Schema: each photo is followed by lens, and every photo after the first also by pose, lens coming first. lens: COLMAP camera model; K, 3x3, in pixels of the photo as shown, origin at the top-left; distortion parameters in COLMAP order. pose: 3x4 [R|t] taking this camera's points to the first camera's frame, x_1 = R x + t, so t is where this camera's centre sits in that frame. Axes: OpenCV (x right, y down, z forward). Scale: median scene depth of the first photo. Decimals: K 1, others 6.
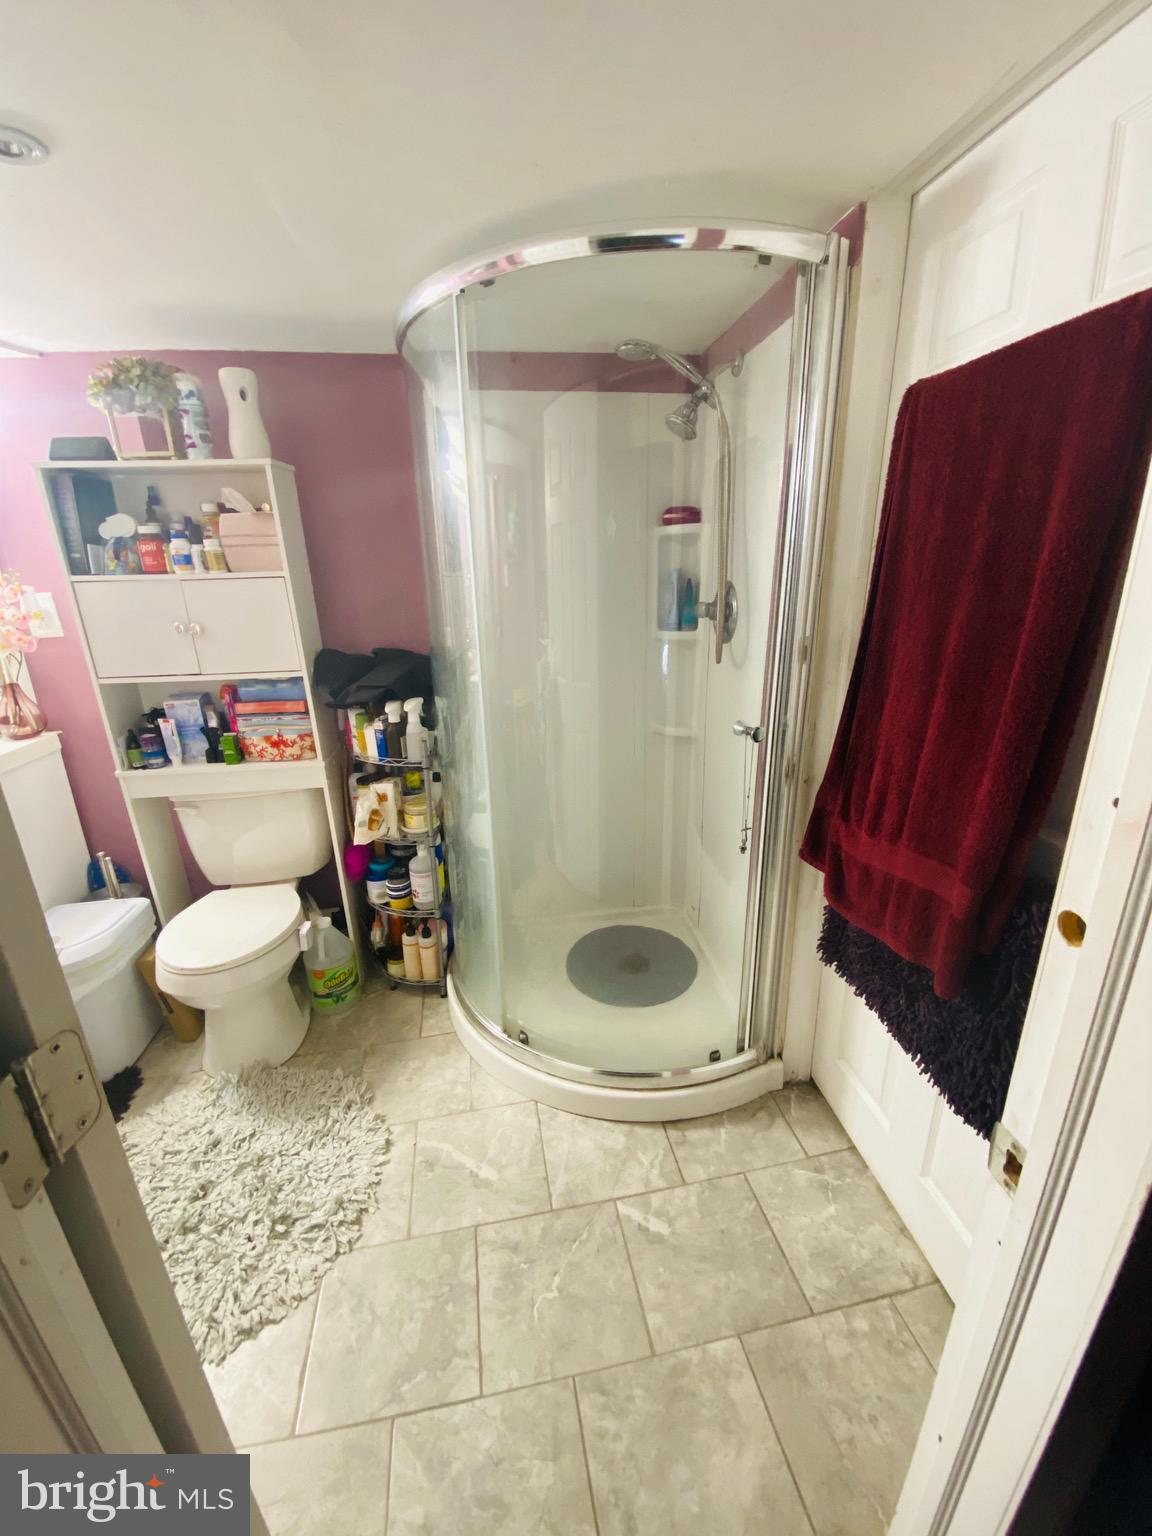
lens RADIAL K [[620.0, 0, 587.1], [0, 620.0, 775.8], [0, 0, 1]] dist [-0.018715, -0.001486]
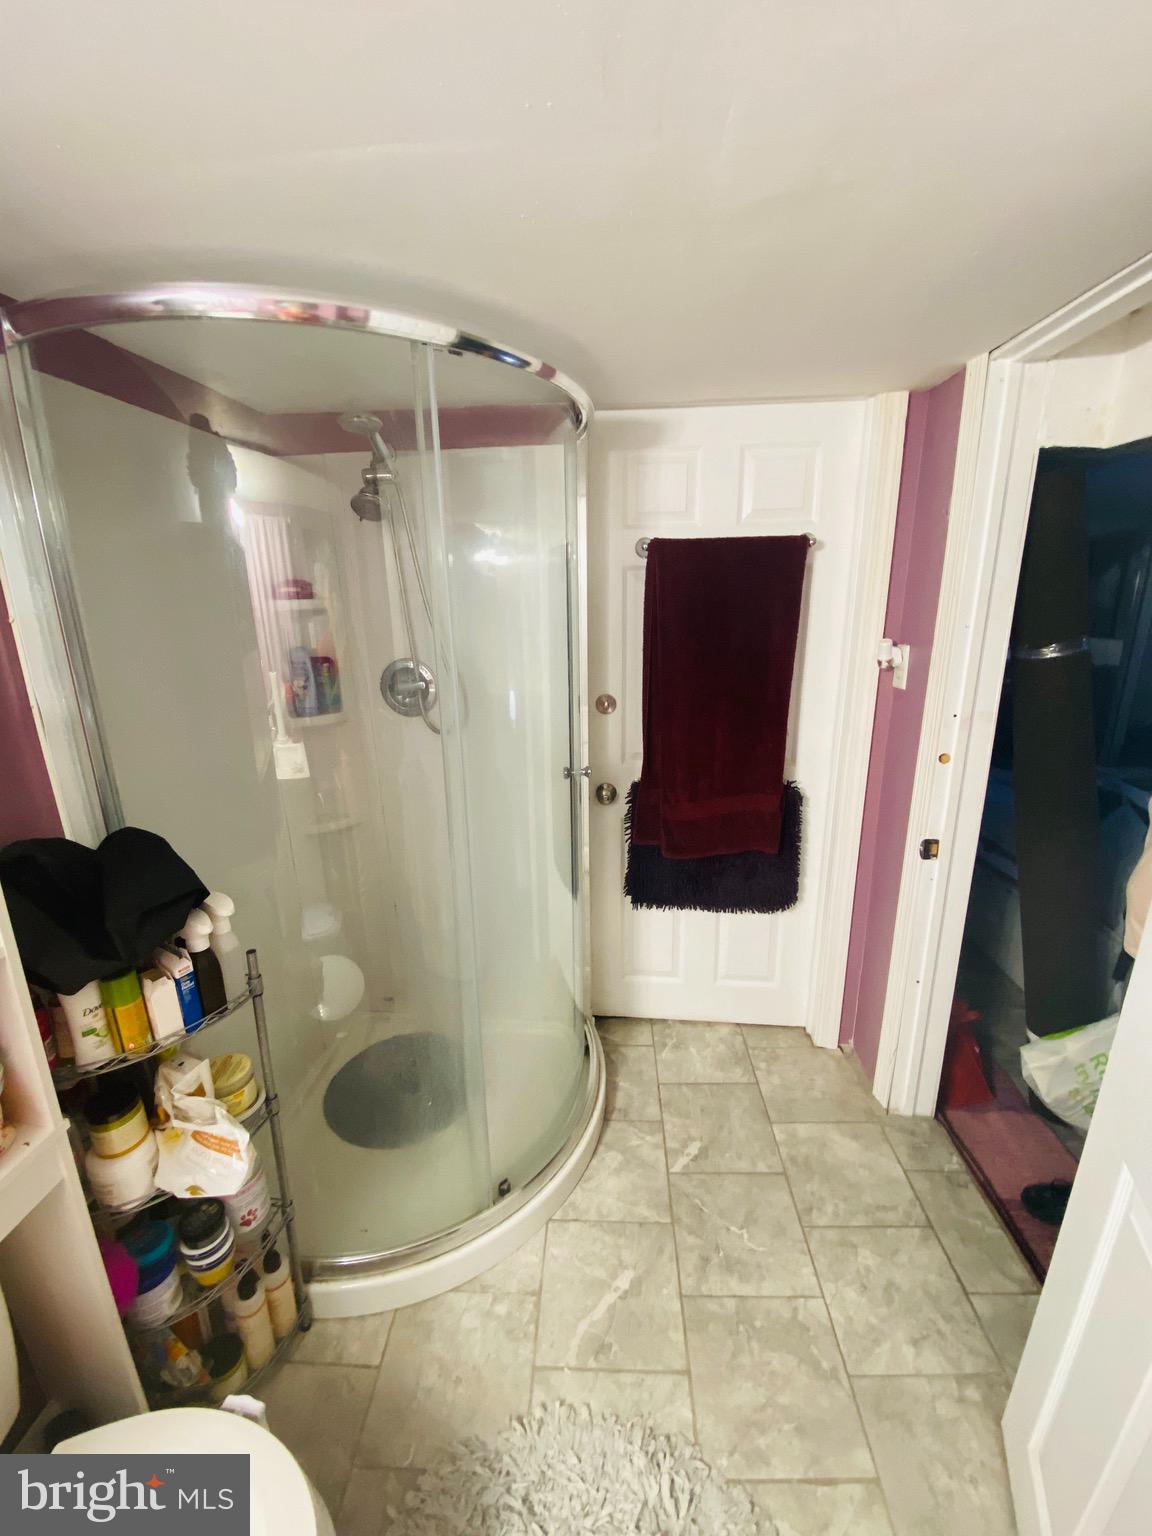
lens RADIAL K [[620.0, 0, 589.9], [0, 620.0, 757.2], [0, 0, 1]] dist [-0.018715, -0.001486]
pose [[0.230034, -0.242678, 0.942439, -1.033053], [0.317041, 0.934267, 0.163189, -0.335346], [-0.920092, 0.261253, 0.291852, 0.667566]]
